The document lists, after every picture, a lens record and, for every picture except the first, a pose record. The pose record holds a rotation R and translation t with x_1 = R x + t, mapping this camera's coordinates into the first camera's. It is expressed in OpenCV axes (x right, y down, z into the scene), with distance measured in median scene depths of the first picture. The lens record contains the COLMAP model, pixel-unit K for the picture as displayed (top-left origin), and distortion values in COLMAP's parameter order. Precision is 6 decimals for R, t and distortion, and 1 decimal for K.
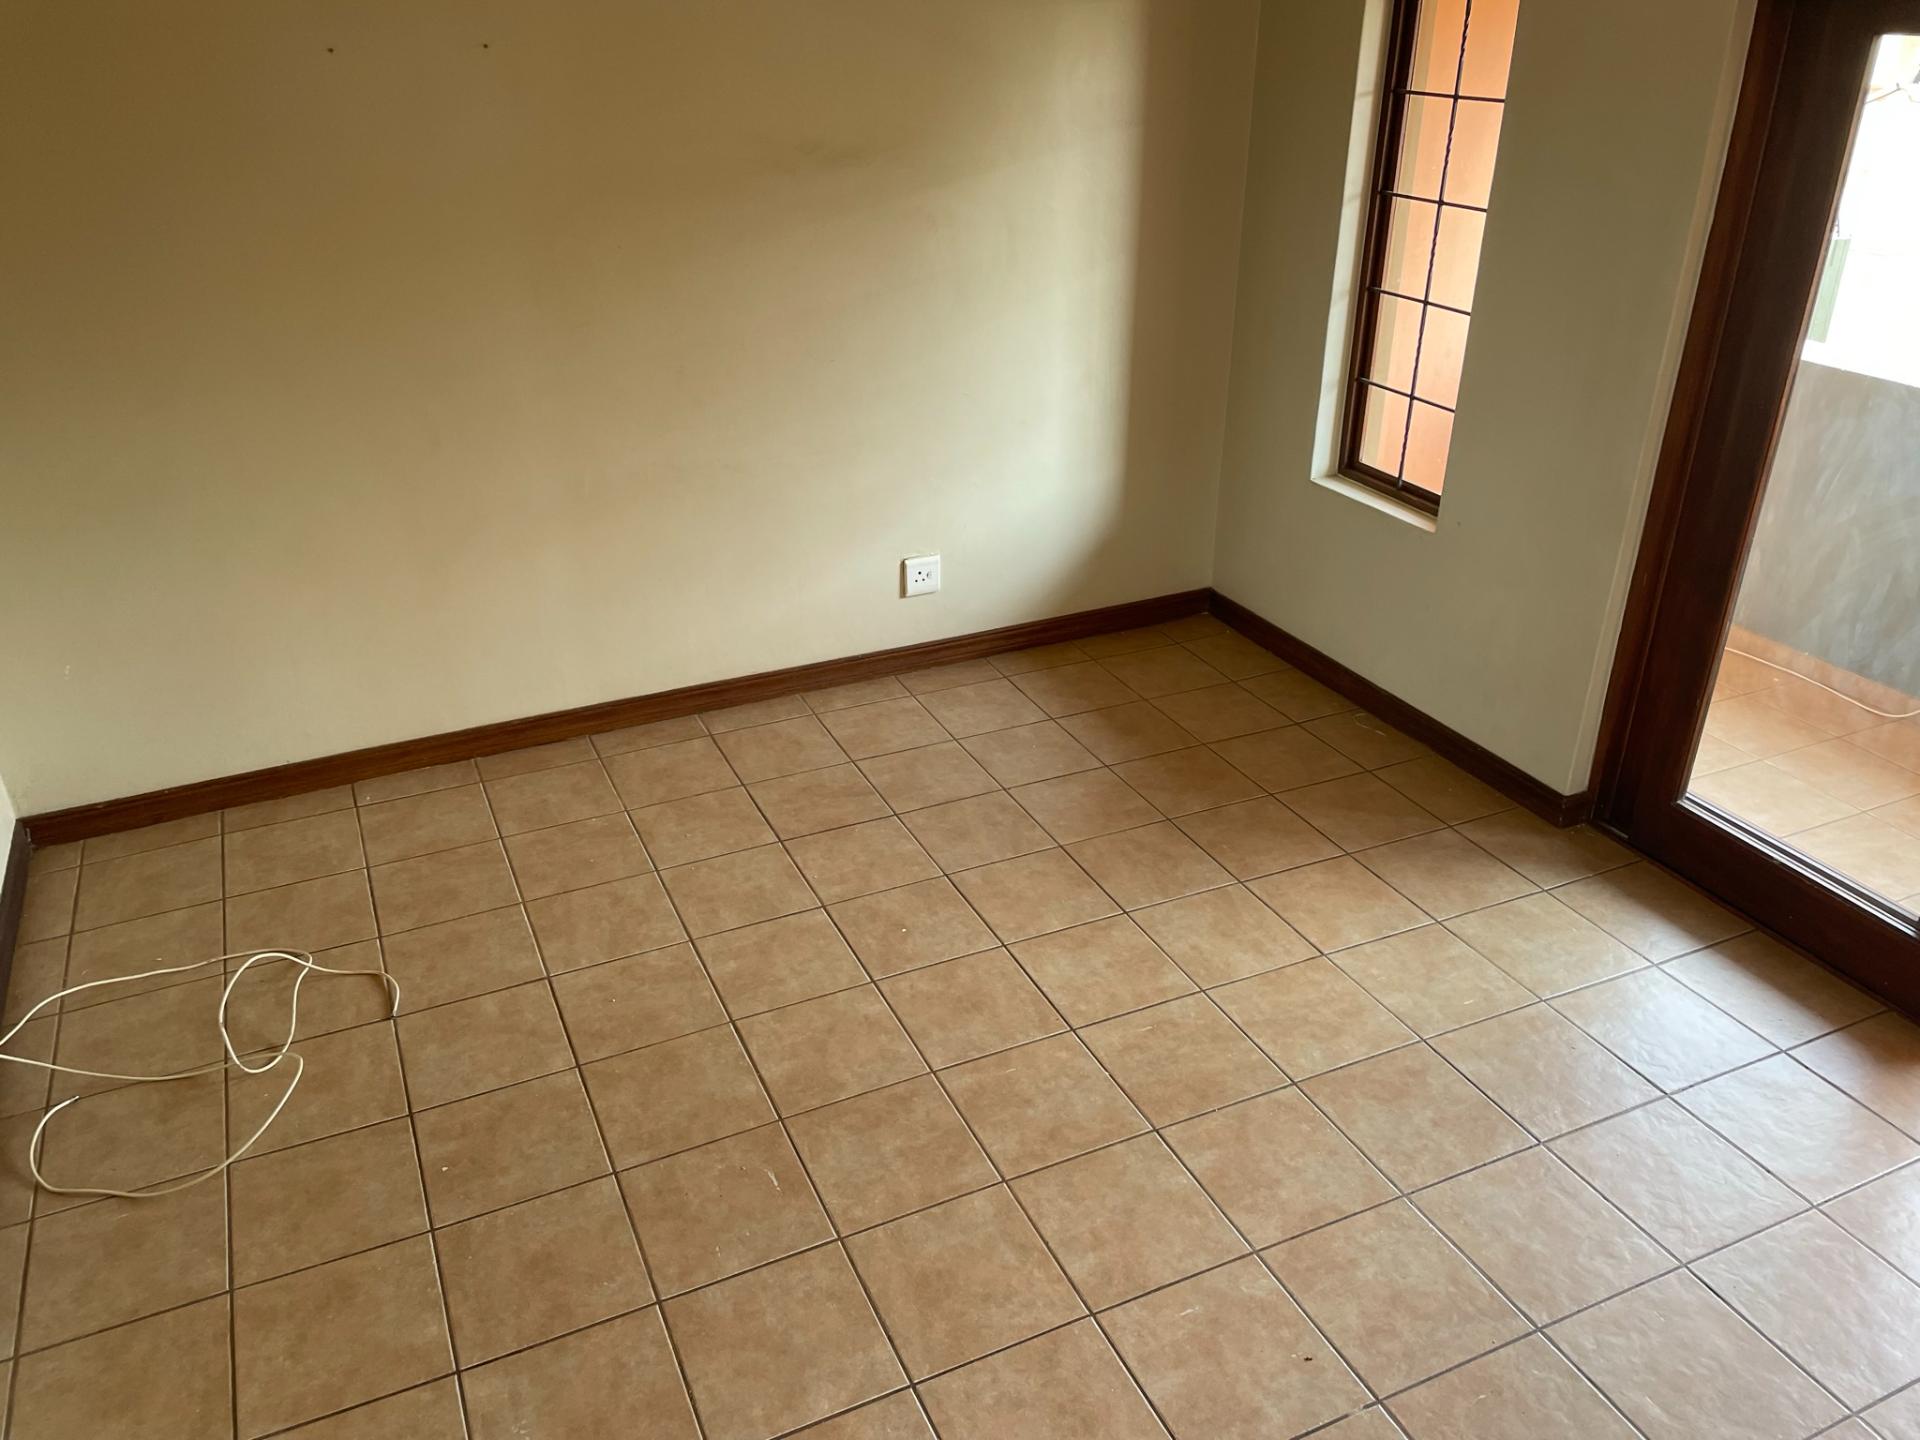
lens RADIAL K [[1439.5, 0, 935.7], [0, 1439.5, 718.4], [0, 0, 1]] dist [0.080127, -0.104354]
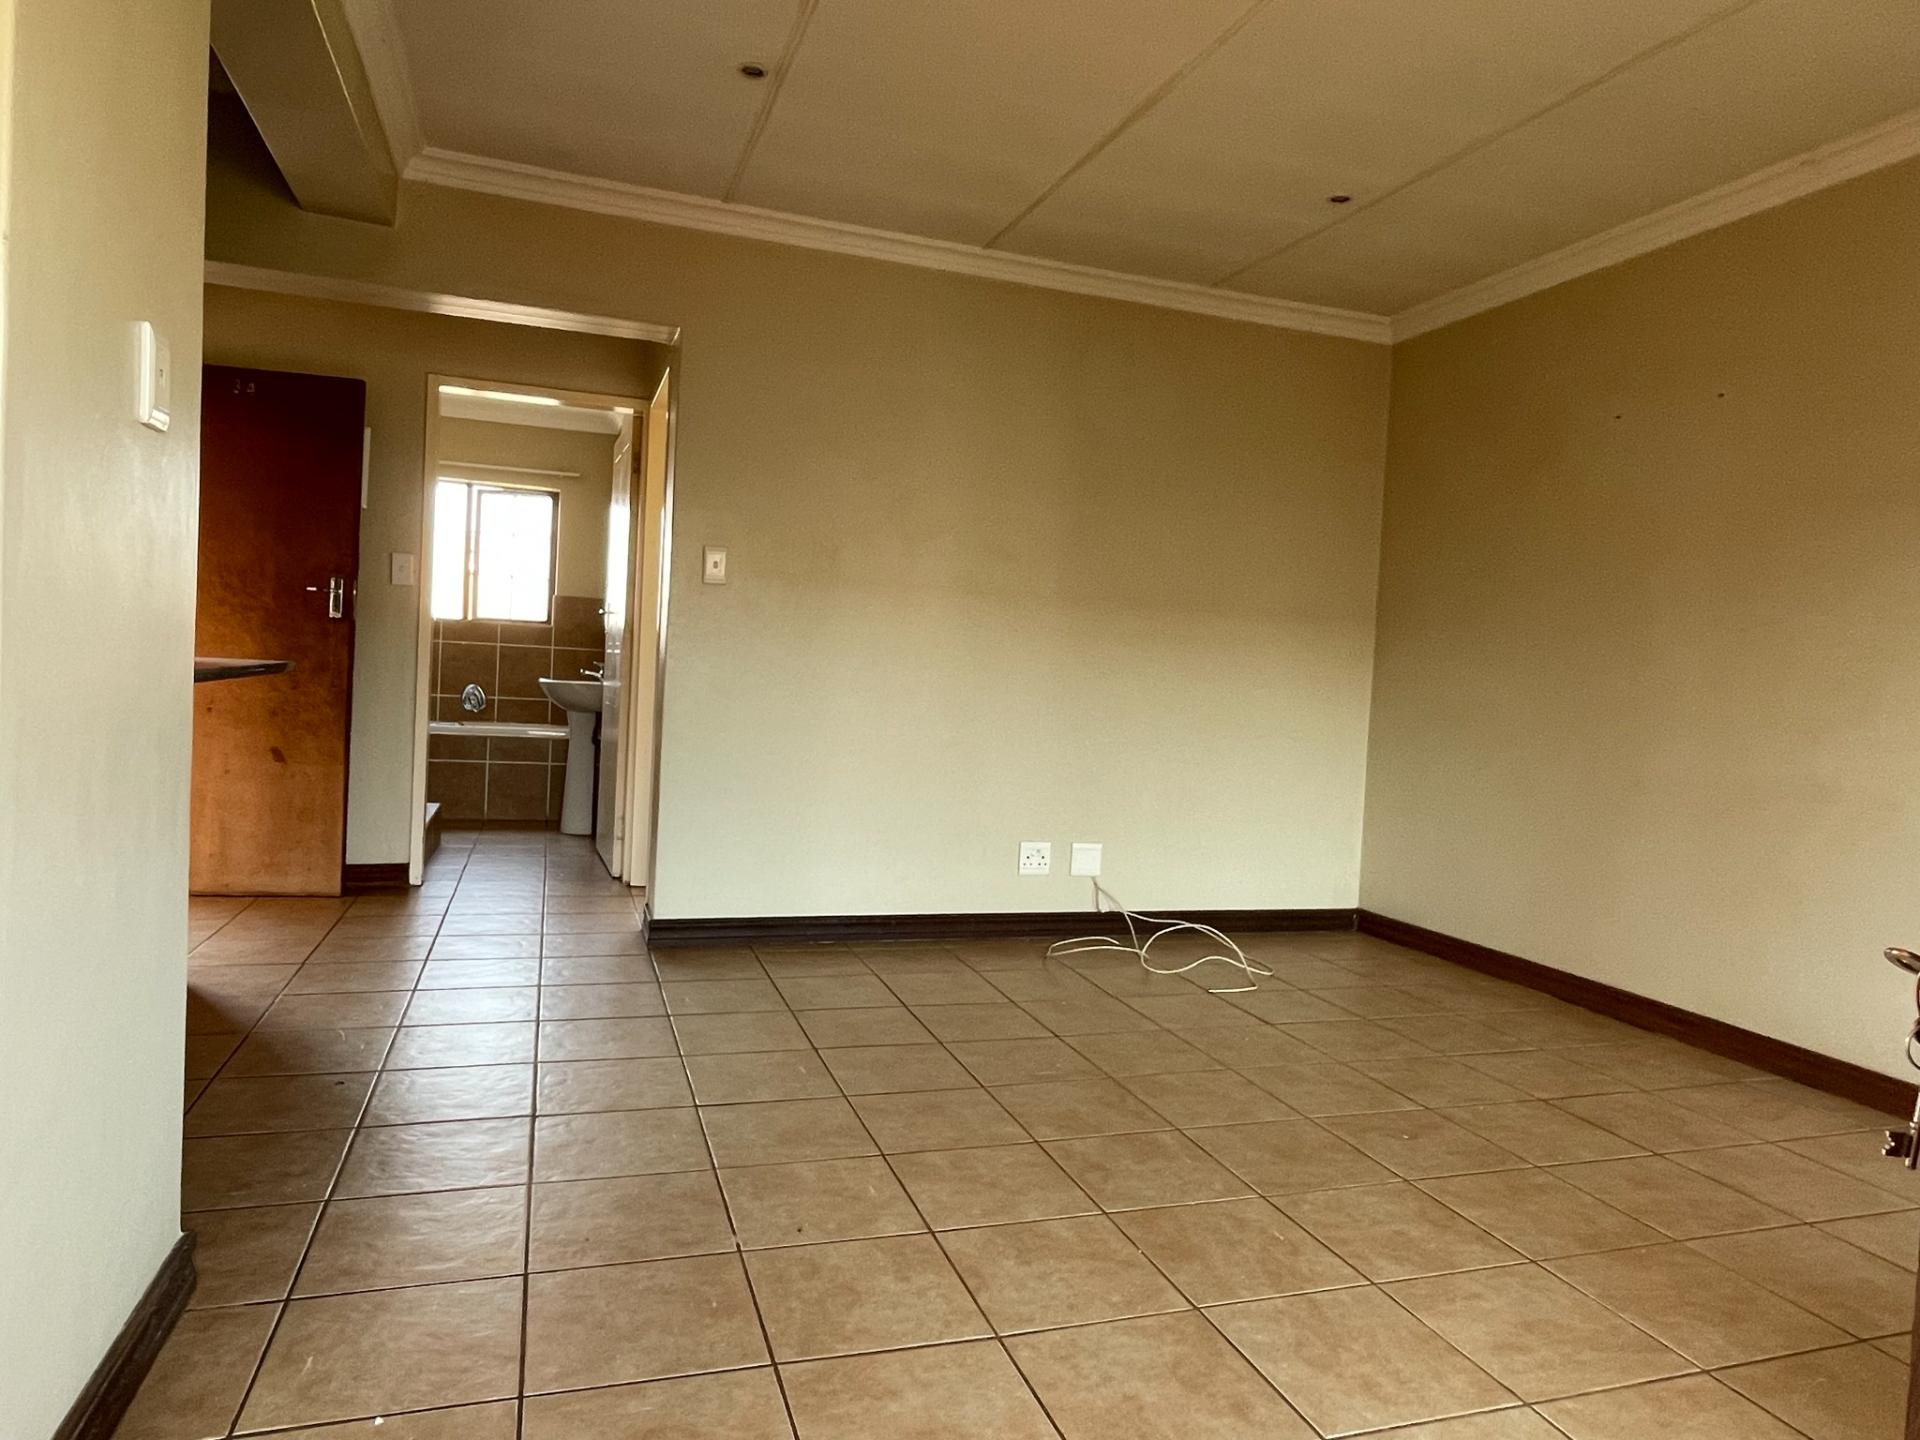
lens RADIAL K [[1201.0, 0, 956.8], [0, 1201.0, 720.1], [0, 0, 1]] dist [-0.001171, -0.001566]
pose [[-0.100975, 0.046511, -0.993801, 0.761906], [-0.496788, 0.863102, 0.090870, -0.008906], [0.861978, 0.502884, -0.064046, 0.677588]]
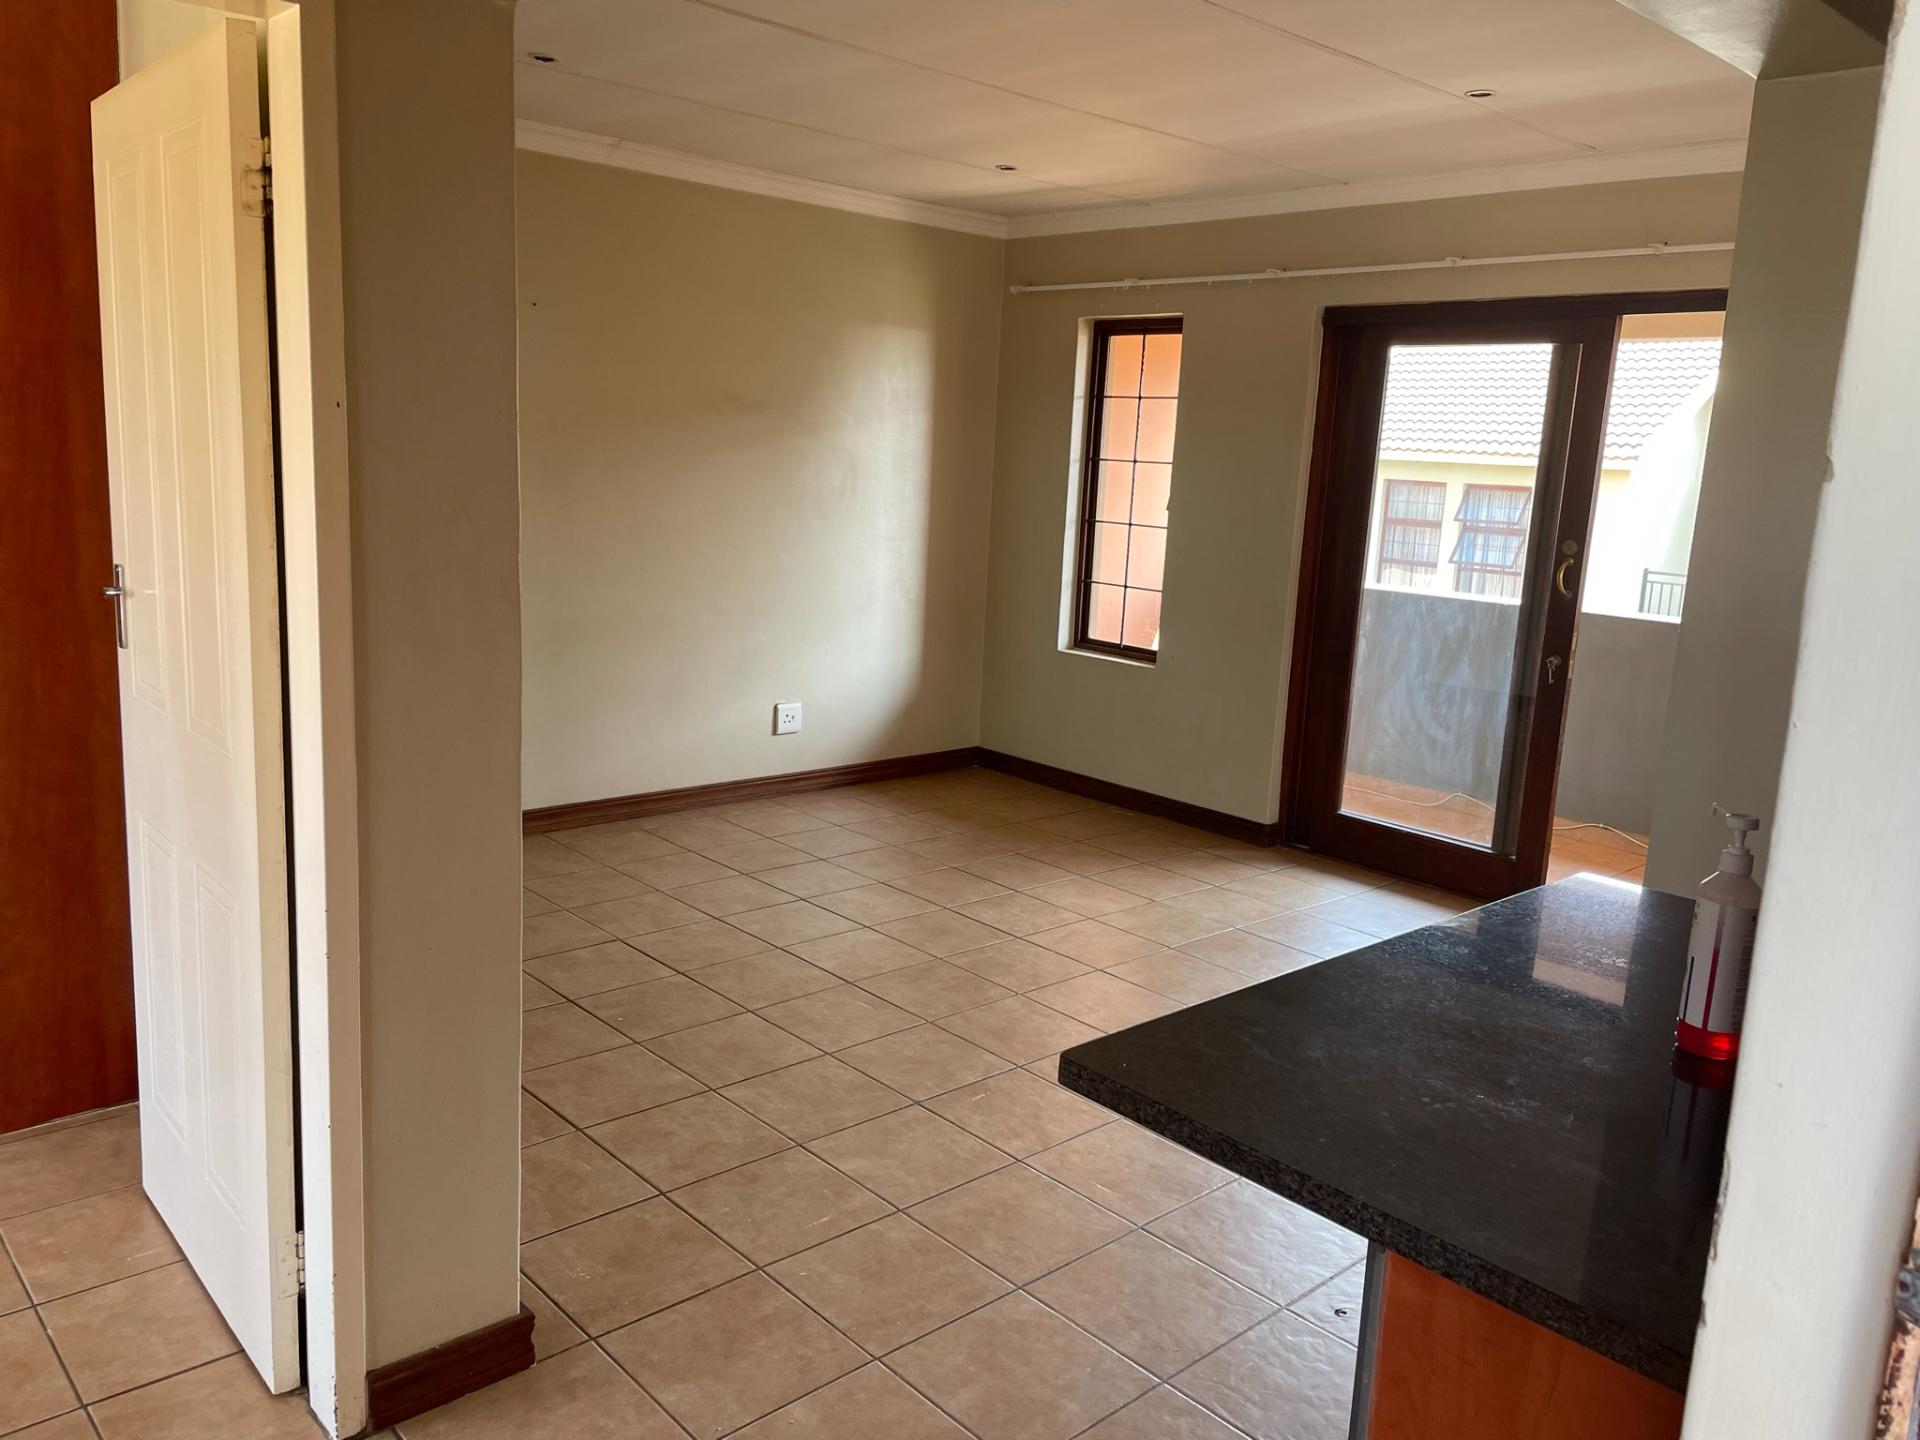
lens RADIAL K [[1439.5, 0, 956.7], [0, 1439.5, 704.0], [0, 0, 1]] dist [0.080127, -0.104354]
pose [[0.946361, 0.000321, 0.323110, -0.387279], [0.091362, 0.958925, -0.268544, 0.340501], [-0.309925, 0.283659, 0.907460, -0.310310]]
